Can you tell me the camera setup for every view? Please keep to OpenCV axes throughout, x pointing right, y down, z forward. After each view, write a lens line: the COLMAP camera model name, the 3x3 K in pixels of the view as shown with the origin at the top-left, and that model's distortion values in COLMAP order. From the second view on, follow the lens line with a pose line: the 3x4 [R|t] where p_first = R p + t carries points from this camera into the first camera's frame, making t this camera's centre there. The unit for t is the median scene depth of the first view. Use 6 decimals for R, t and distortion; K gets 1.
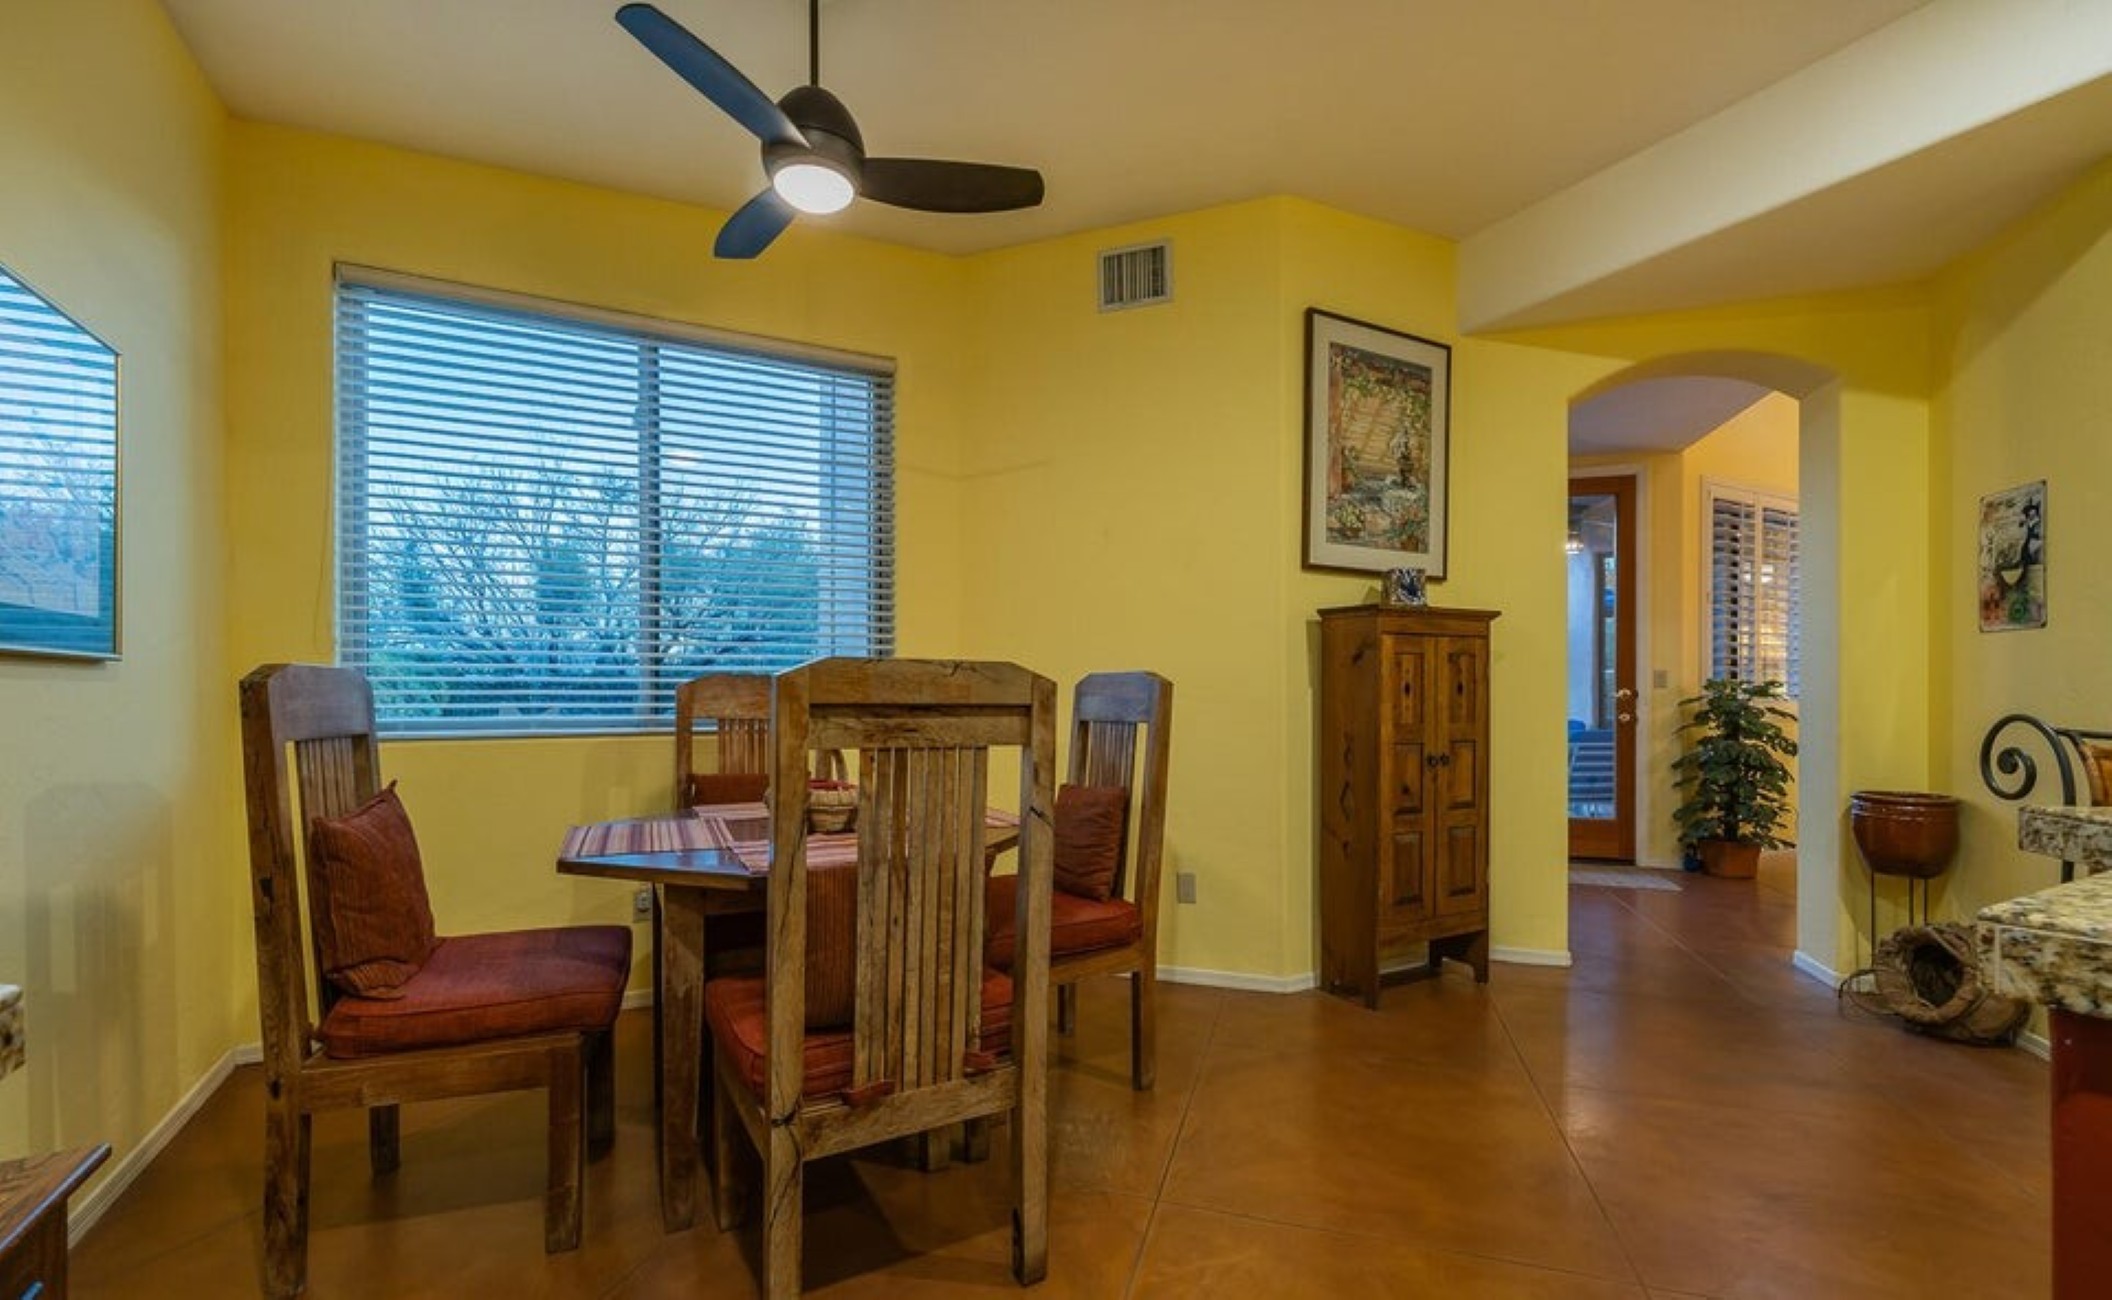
lens RADIAL K [[899.7, 0, 1058.7], [0, 899.7, 690.8], [0, 0, 1]] dist [0.000627, -0.000433]
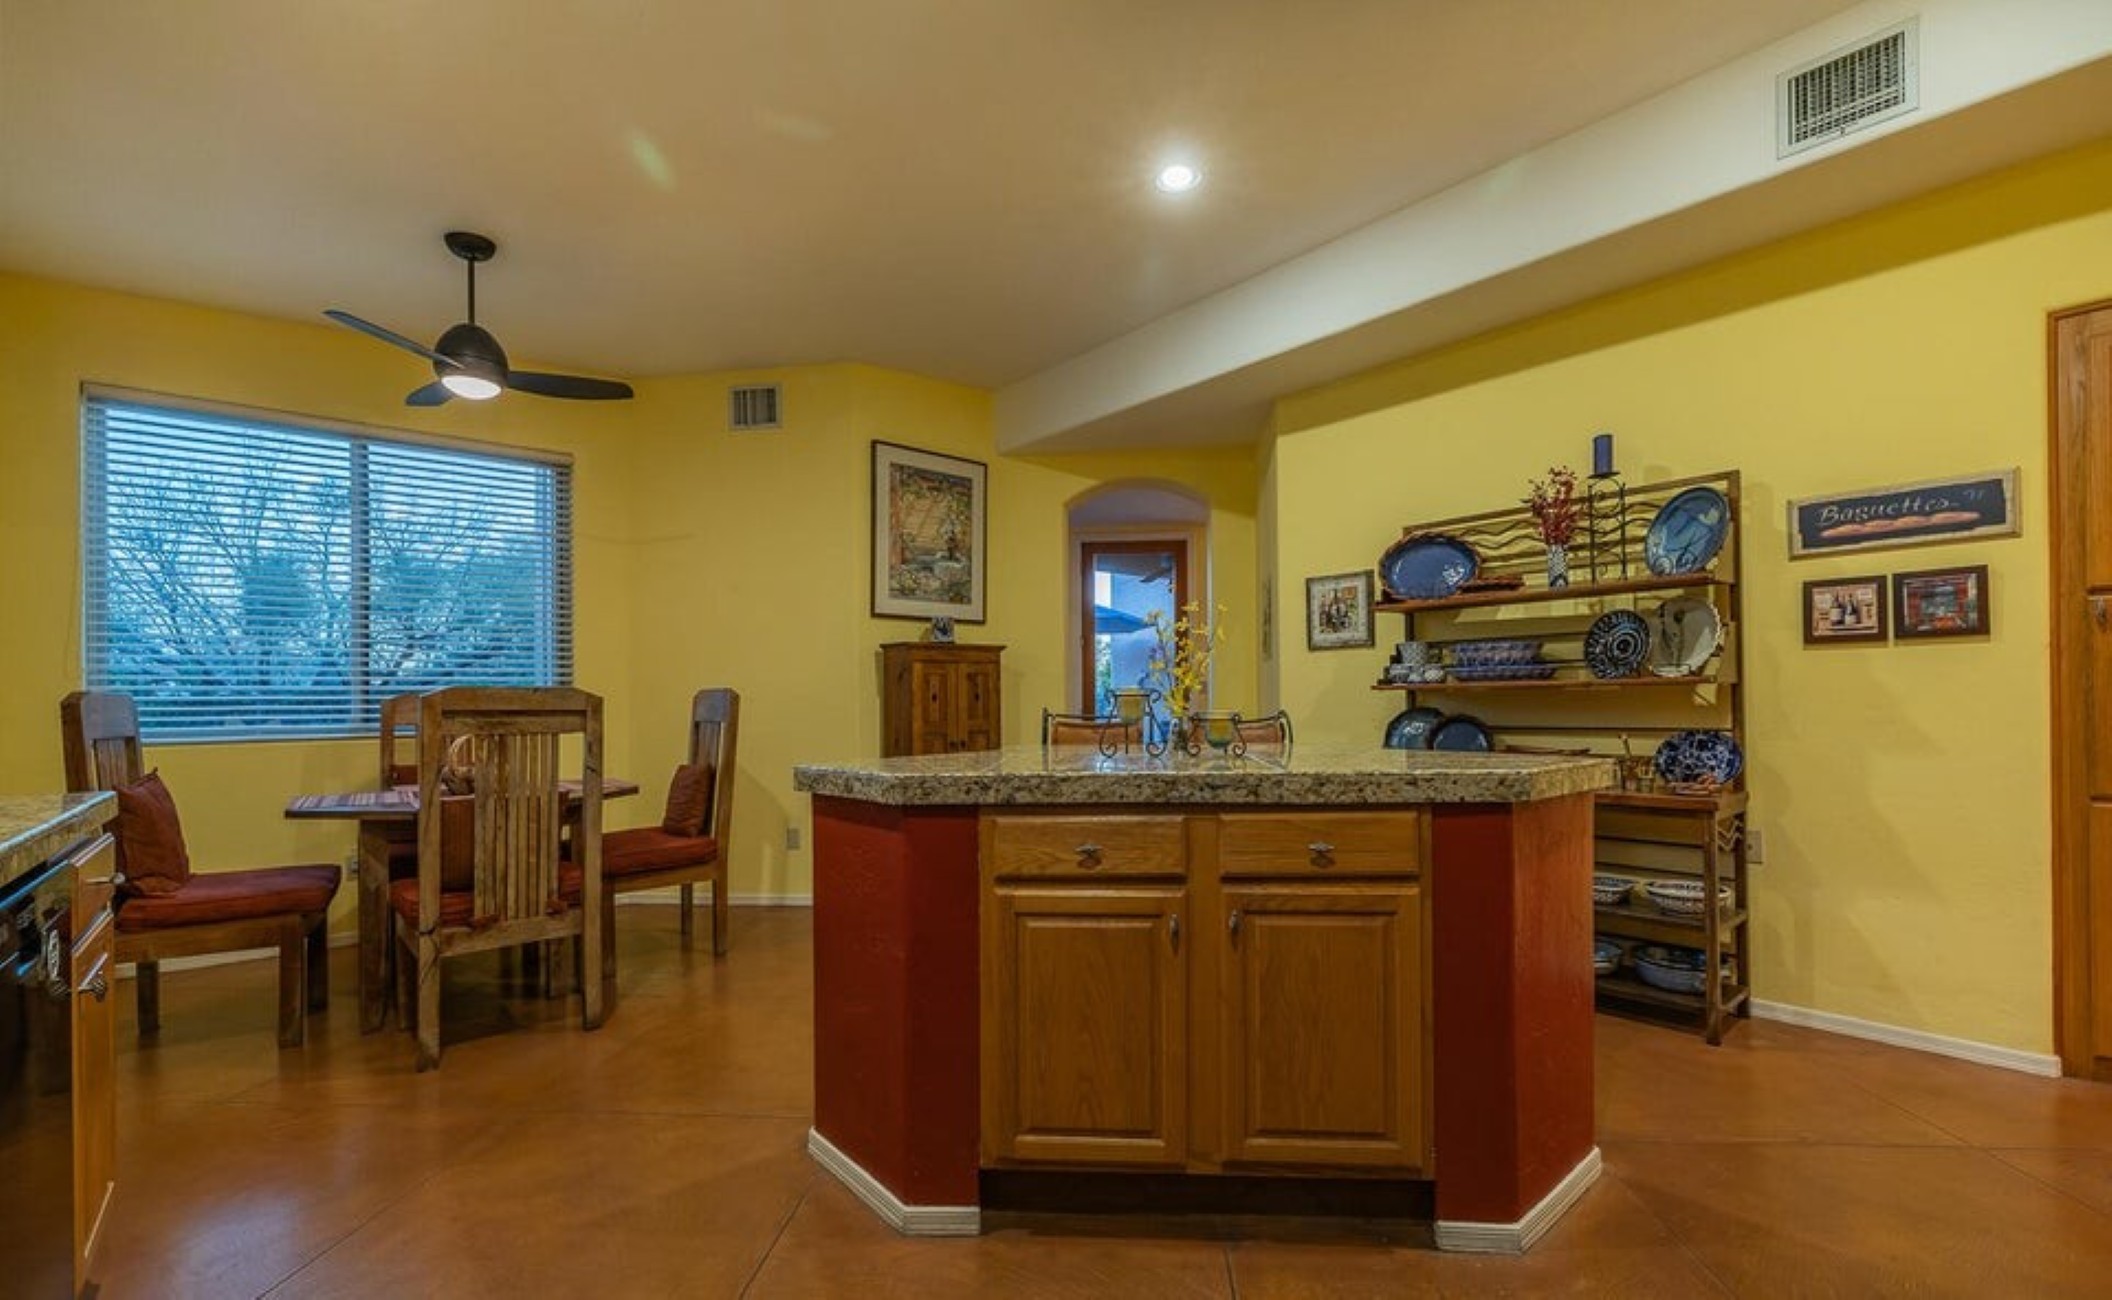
lens RADIAL K [[899.7, 0, 1066.2], [0, 899.7, 689.2], [0, 0, 1]] dist [0.000627, -0.000433]
pose [[0.975898, -0.008780, 0.218049, 0.275032], [0.011207, 0.999888, -0.009900, 0.001151], [-0.217938, 0.012105, 0.975888, -0.527367]]
